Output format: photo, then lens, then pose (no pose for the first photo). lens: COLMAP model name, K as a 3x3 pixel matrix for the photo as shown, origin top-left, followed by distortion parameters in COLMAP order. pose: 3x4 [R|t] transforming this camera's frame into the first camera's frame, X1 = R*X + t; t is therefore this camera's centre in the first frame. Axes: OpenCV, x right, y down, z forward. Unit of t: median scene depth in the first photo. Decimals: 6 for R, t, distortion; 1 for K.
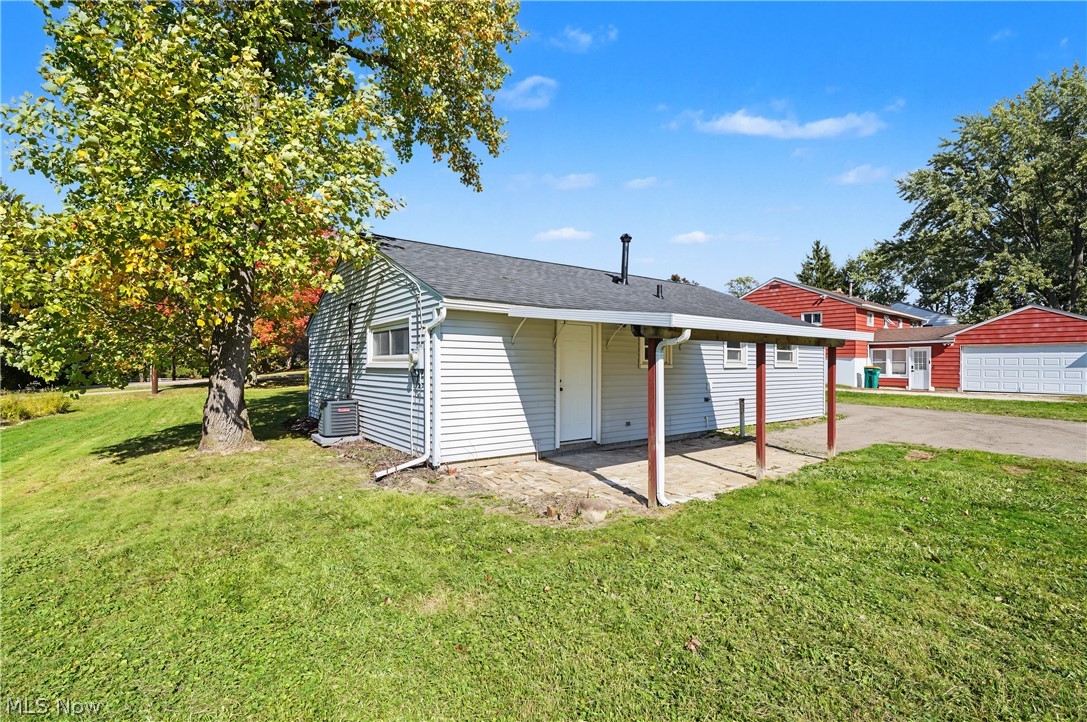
lens RADIAL K [[496.2, 0, 544.2], [0, 496.2, 366.6], [0, 0, 1]] dist [-0.003566, -0.000197]
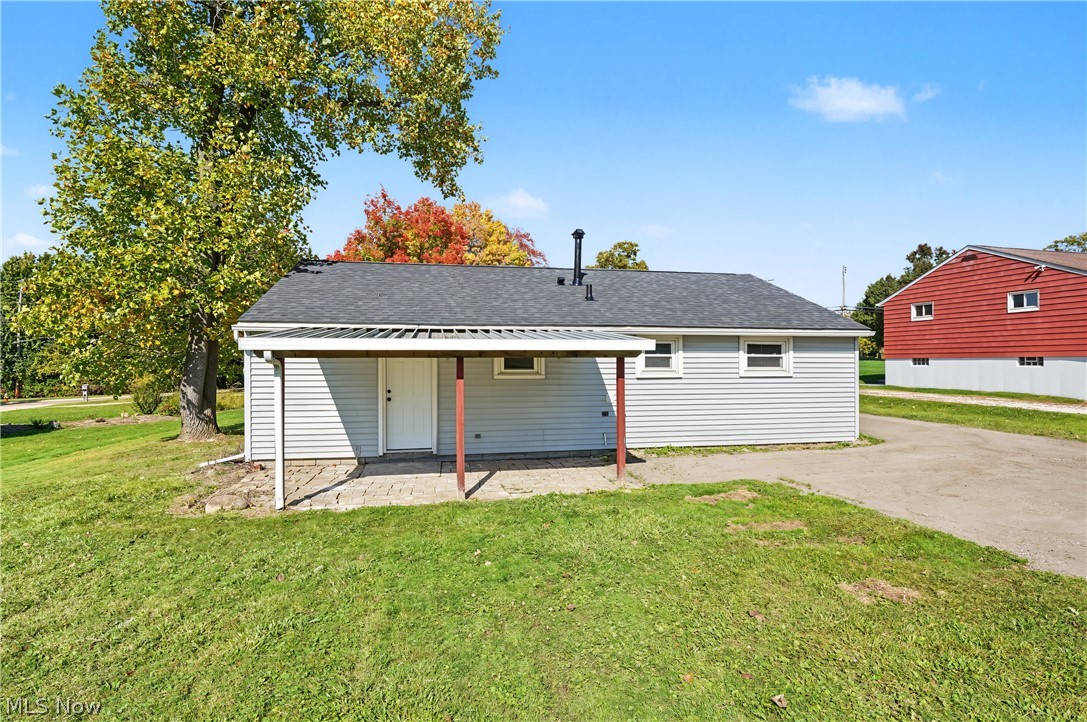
lens RADIAL K [[548.1, 0, 542.9], [0, 548.1, 357.6], [0, 0, 1]] dist [-0.002038, -0.000145]
pose [[0.904466, -0.008675, -0.426459, 0.704471], [0.002227, 0.999876, -0.015617, -0.020080], [0.426541, 0.013176, 0.904372, 0.076926]]
